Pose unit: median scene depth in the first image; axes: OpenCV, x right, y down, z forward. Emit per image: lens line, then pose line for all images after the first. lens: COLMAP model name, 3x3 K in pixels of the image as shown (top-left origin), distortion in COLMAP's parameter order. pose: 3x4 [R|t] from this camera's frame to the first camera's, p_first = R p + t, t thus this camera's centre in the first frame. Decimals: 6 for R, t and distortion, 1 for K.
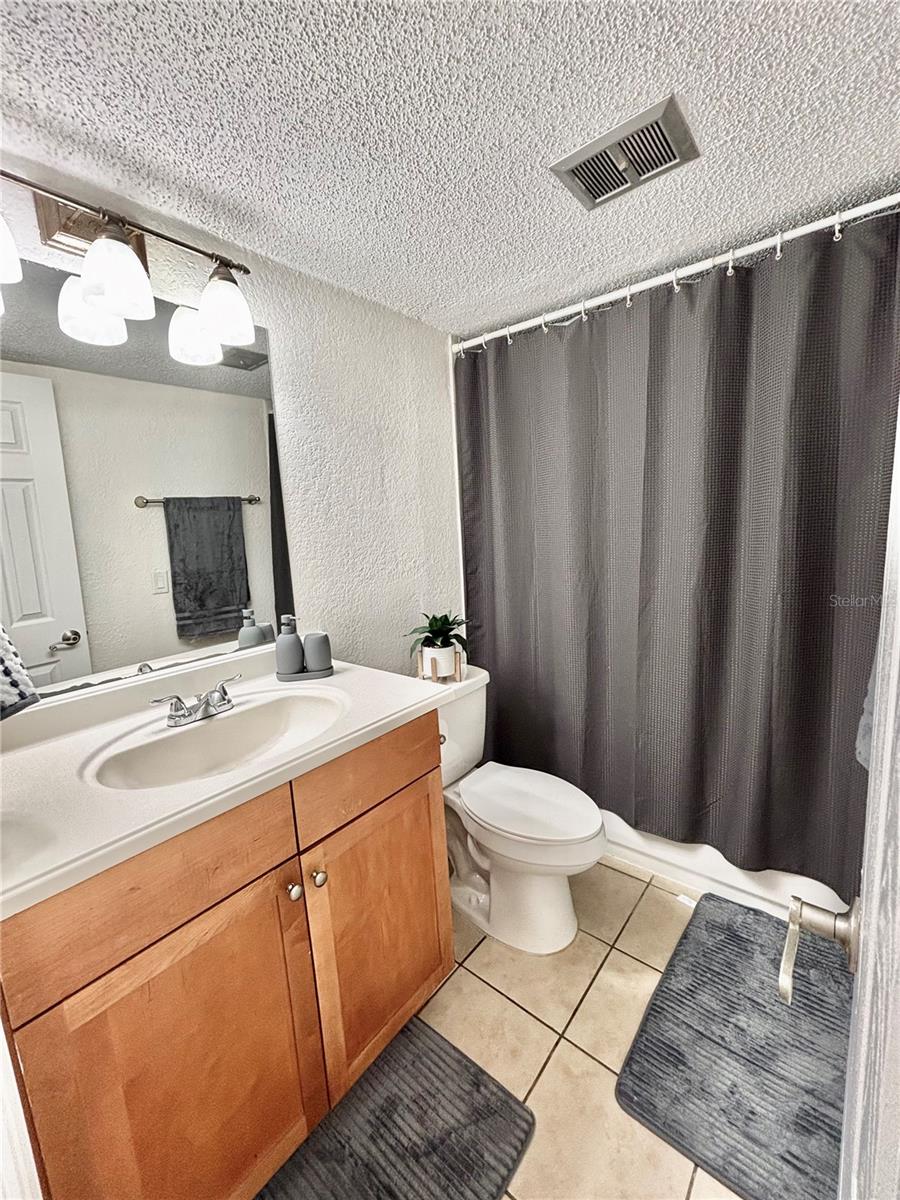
lens RADIAL K [[488.9, 0, 451.5], [0, 488.9, 598.5], [0, 0, 1]] dist [-0.001680, 0.000299]
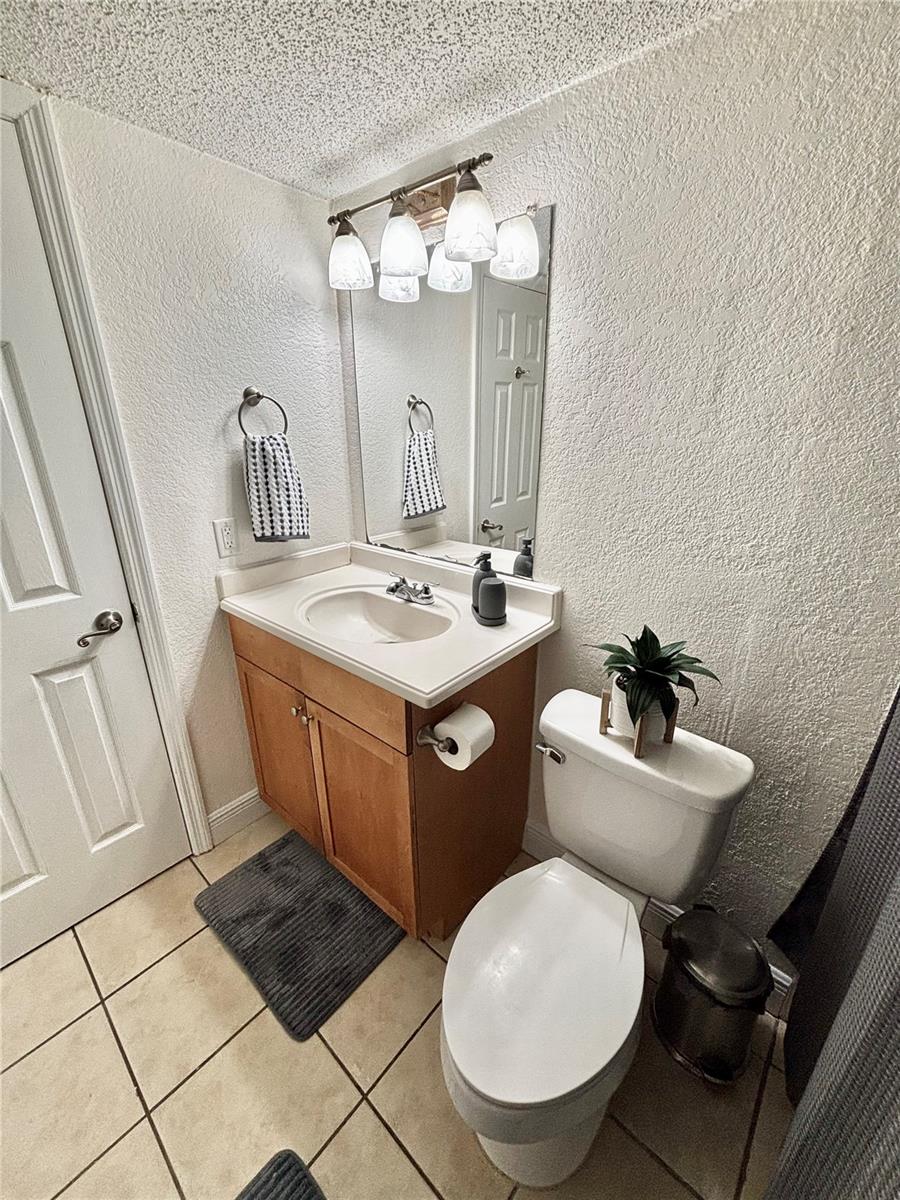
lens RADIAL K [[488.9, 0, 452.5], [0, 488.9, 600.7], [0, 0, 1]] dist [-0.001680, 0.000299]
pose [[-0.028521, 0.388921, -0.920829, 0.632557], [-0.143016, 0.910139, 0.388836, -0.256375], [0.989309, 0.142783, 0.029664, 0.933327]]
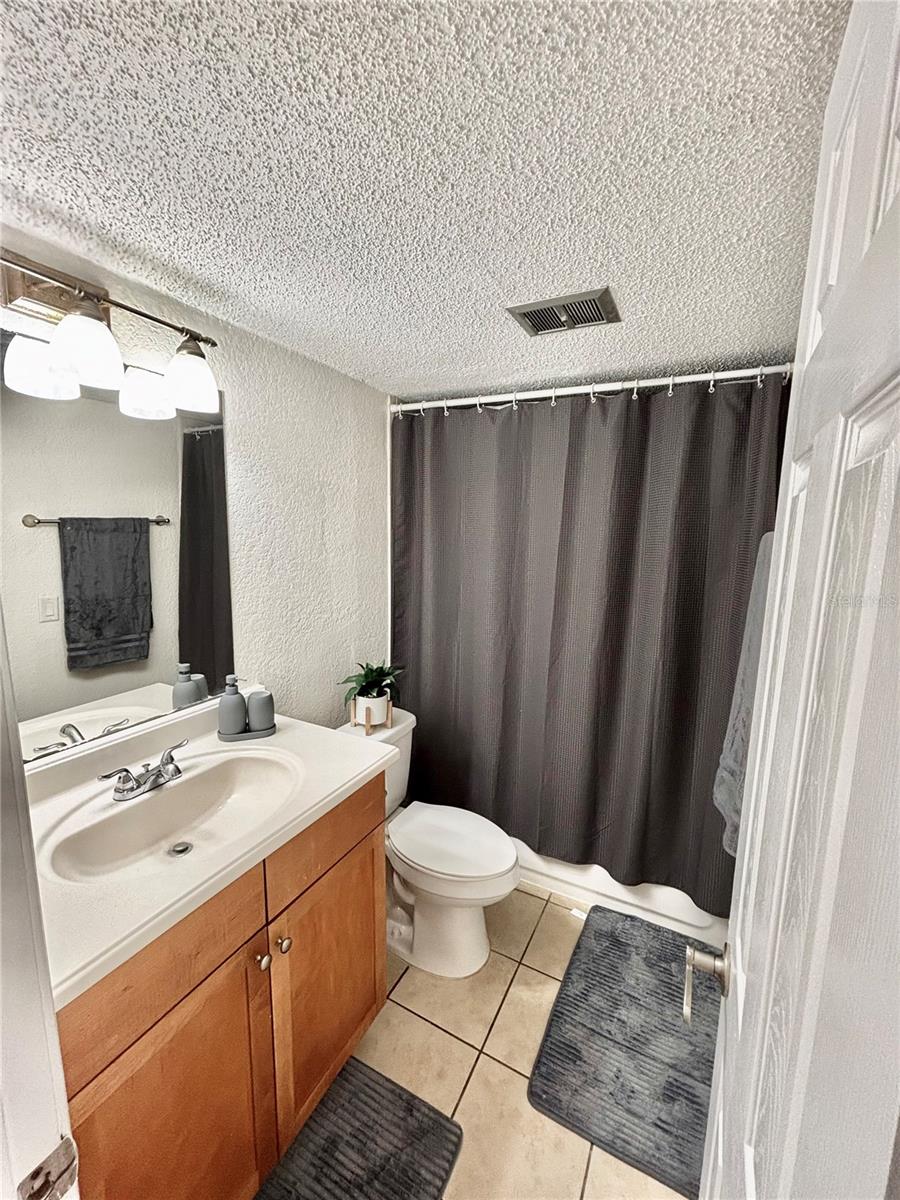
lens RADIAL K [[488.9, 0, 452.9], [0, 488.9, 597.6], [0, 0, 1]] dist [-0.001680, 0.000299]
pose [[0.974508, 0.041560, 0.220468, -0.124254], [-0.039682, 0.999129, -0.012941, -0.135262], [-0.220814, 0.003863, 0.975308, -0.094299]]
